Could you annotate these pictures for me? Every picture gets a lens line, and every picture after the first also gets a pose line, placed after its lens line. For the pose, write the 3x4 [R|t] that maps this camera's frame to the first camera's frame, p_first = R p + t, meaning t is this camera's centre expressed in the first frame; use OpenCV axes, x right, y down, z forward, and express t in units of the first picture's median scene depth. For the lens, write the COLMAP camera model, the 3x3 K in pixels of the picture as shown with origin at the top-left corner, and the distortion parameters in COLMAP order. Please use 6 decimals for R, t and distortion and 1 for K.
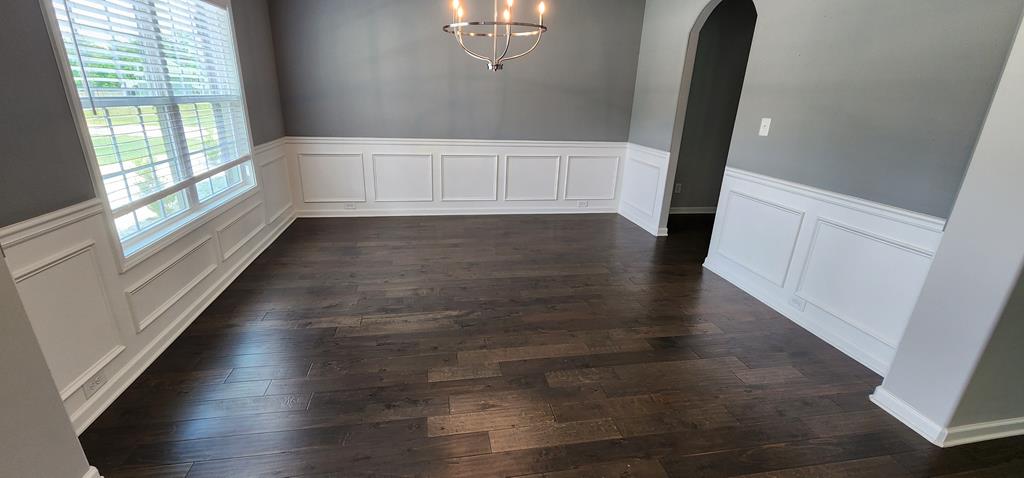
lens RADIAL K [[418.1, 0, 501.2], [0, 418.1, 240.2], [0, 0, 1]] dist [0.001787, -0.000047]
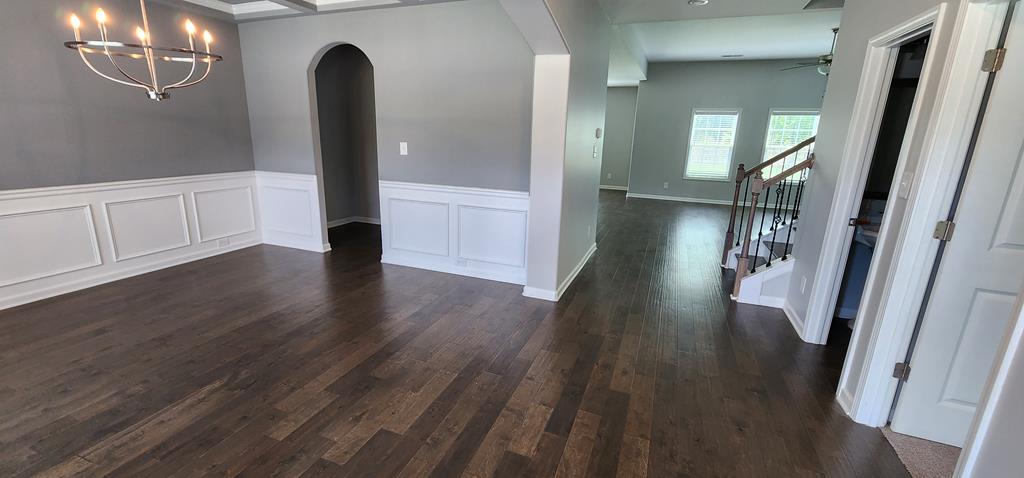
lens RADIAL K [[418.1, 0, 501.2], [0, 418.1, 240.2], [0, 0, 1]] dist [0.001787, -0.000047]
pose [[0.536072, -0.229713, 0.812317, -0.353231], [0.270068, 0.958360, 0.092786, -0.022571], [-0.799806, 0.169641, 0.575789, 0.008557]]
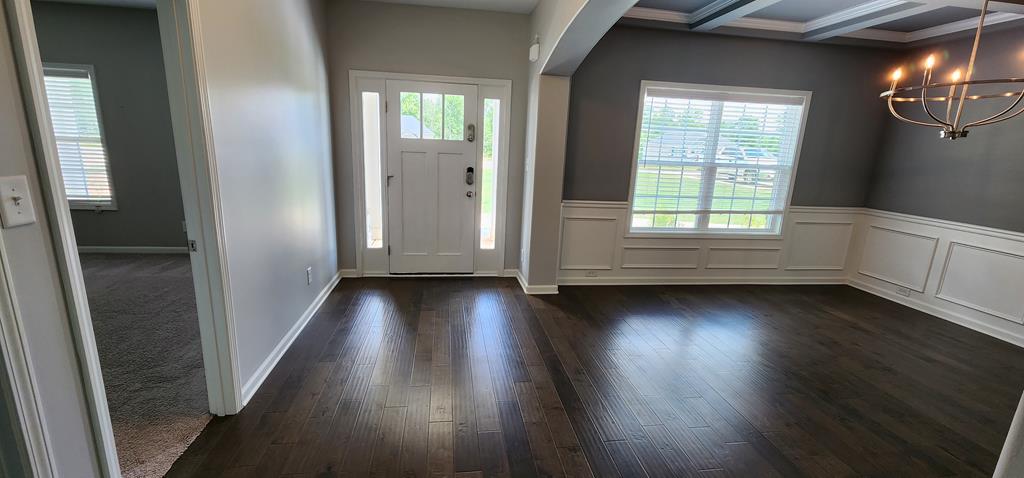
lens RADIAL K [[418.1, 0, 501.2], [0, 418.1, 240.2], [0, 0, 1]] dist [0.001787, -0.000047]
pose [[-0.035692, 0.190082, -0.981119, 0.760613], [-0.368484, 0.910069, 0.189722, -0.052590], [0.928949, 0.368298, 0.037560, 0.206056]]
